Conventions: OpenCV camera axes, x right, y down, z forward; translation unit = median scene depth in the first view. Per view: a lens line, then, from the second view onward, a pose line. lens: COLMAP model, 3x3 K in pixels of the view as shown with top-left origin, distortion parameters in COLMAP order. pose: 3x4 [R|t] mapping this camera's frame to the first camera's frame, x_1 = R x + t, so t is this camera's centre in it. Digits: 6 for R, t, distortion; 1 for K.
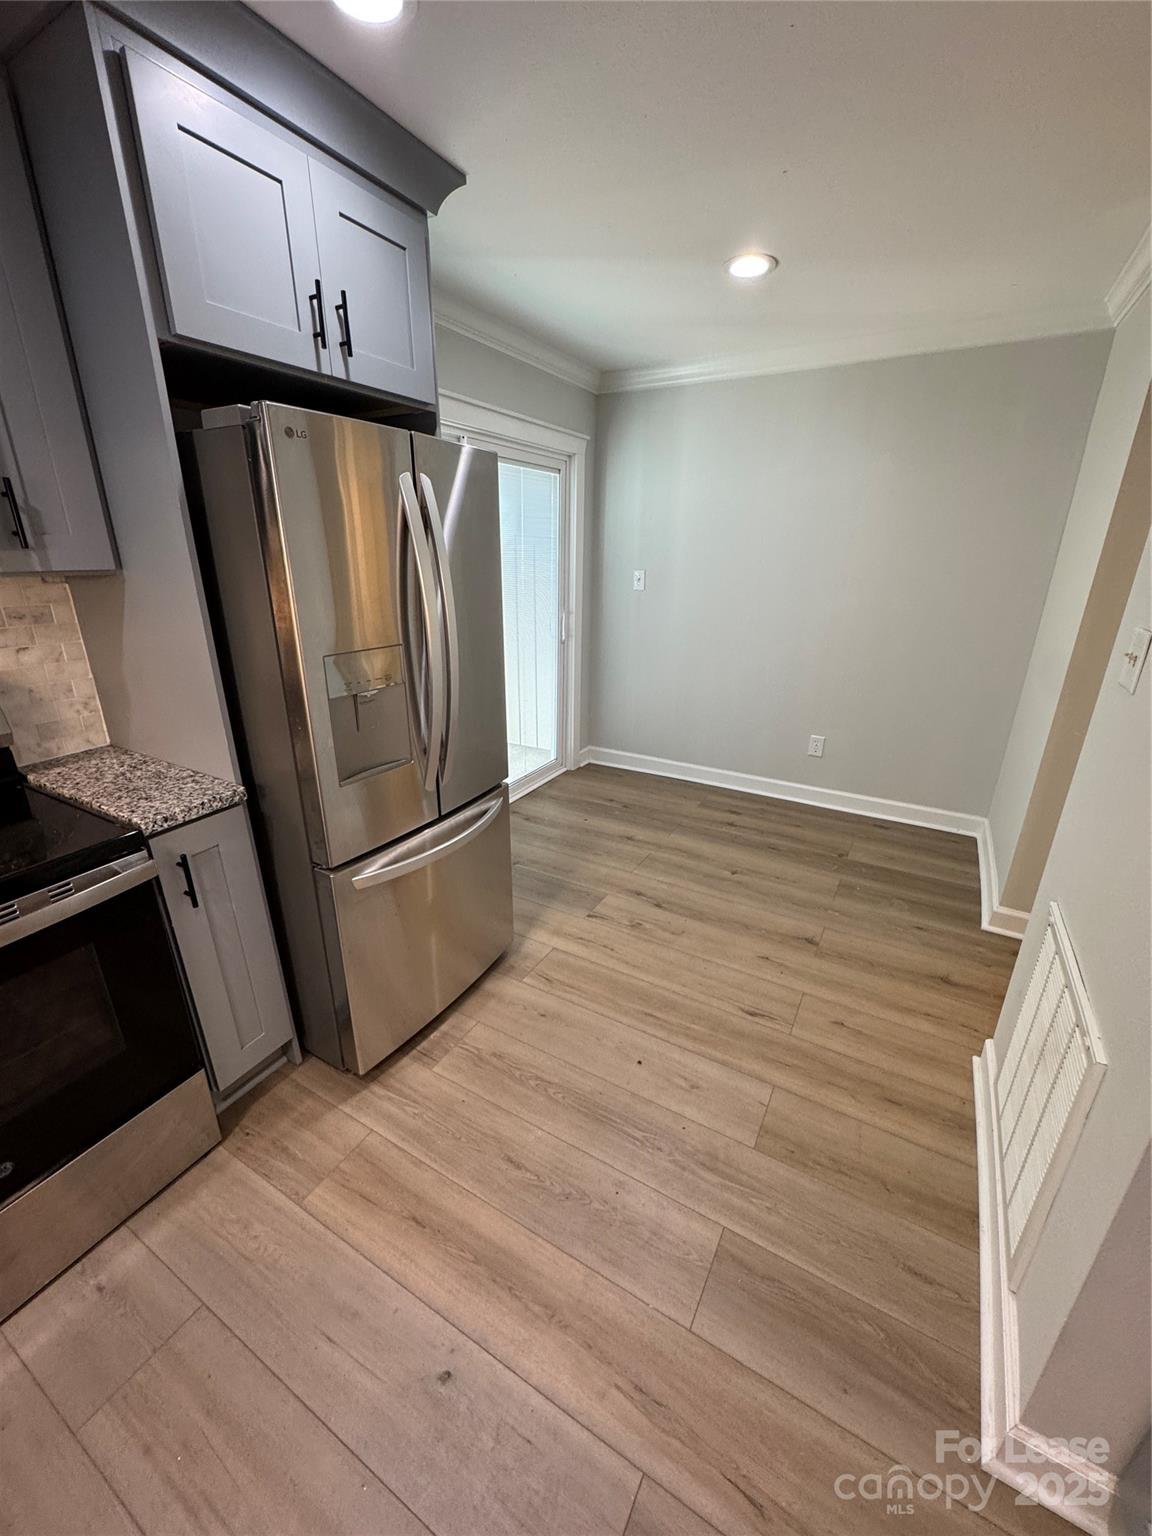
lens RADIAL K [[613.8, 0, 577.5], [0, 613.8, 770.4], [0, 0, 1]] dist [-0.000274, 0.000092]
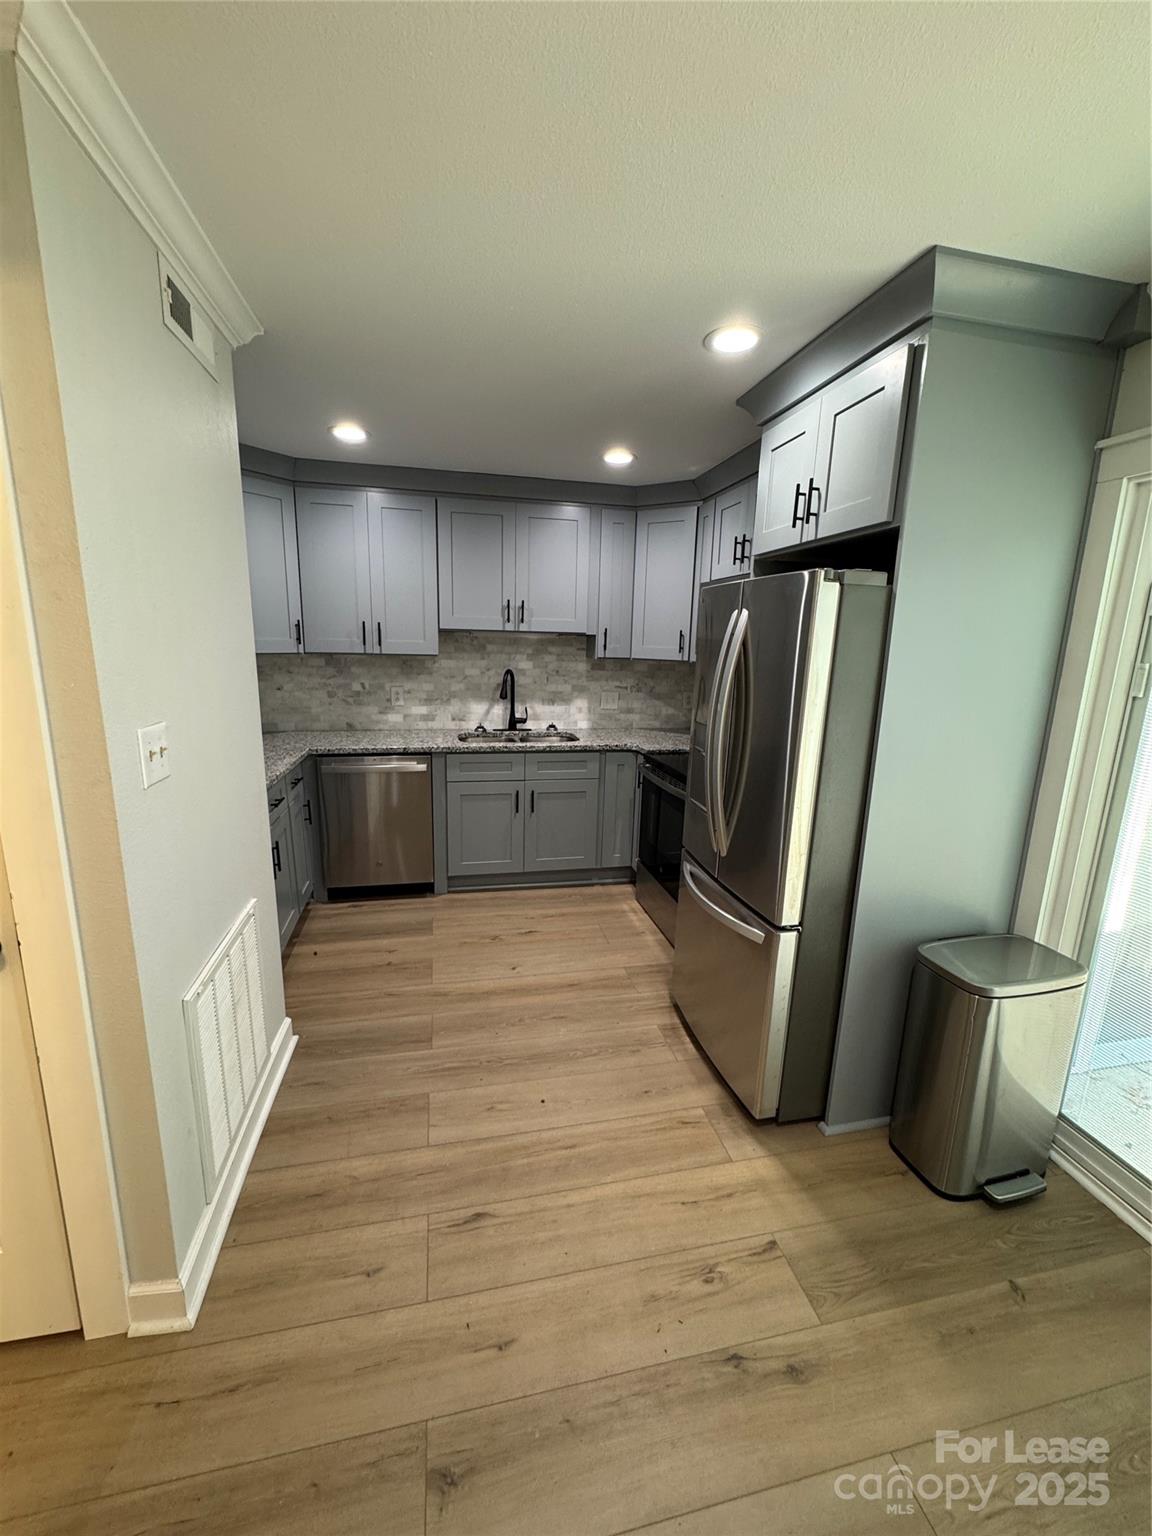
lens RADIAL K [[613.8, 0, 576.9], [0, 613.8, 769.8], [0, 0, 1]] dist [-0.000274, 0.000092]
pose [[-0.740138, 0.112009, -0.663061, 0.707230], [-0.261537, 0.860450, 0.437292, -0.530431], [0.619511, 0.497072, -0.607557, 1.379585]]
